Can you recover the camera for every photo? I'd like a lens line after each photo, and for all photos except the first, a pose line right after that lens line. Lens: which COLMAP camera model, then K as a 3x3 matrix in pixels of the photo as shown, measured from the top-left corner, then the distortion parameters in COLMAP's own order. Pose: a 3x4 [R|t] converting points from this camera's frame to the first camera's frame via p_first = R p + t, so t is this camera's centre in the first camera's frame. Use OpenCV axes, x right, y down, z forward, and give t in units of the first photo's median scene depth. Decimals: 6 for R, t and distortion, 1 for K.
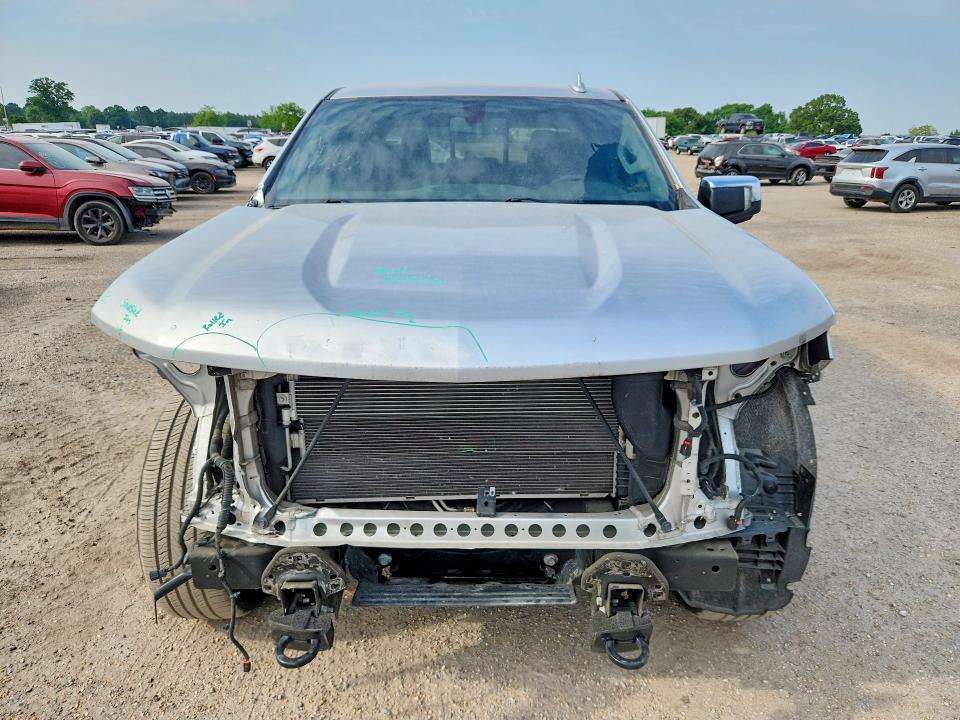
lens RADIAL K [[684.3, 0, 480.0], [0, 684.3, 357.6], [0, 0, 1]] dist [0.020160, -0.004800]
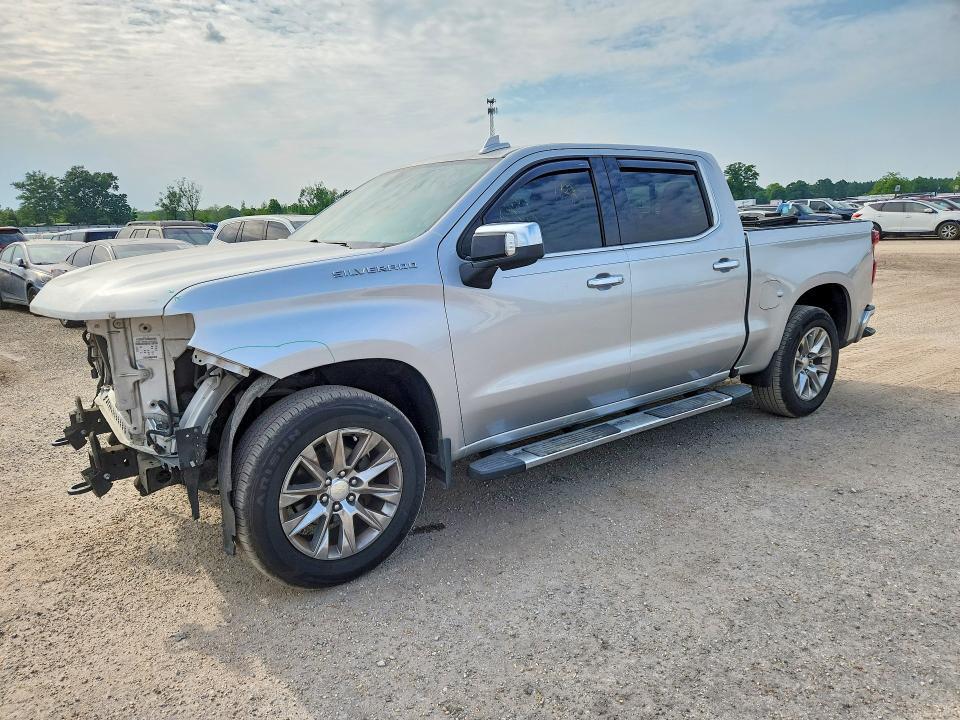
lens RADIAL K [[684.3, 0, 477.3], [0, 684.3, 360.7], [0, 0, 1]] dist [0.020160, -0.004800]
pose [[0.558455, 0.137289, -0.818095, 0.109513], [-0.214015, 0.976668, 0.017807, -0.006718], [0.801452, 0.165140, 0.574807, 0.038052]]
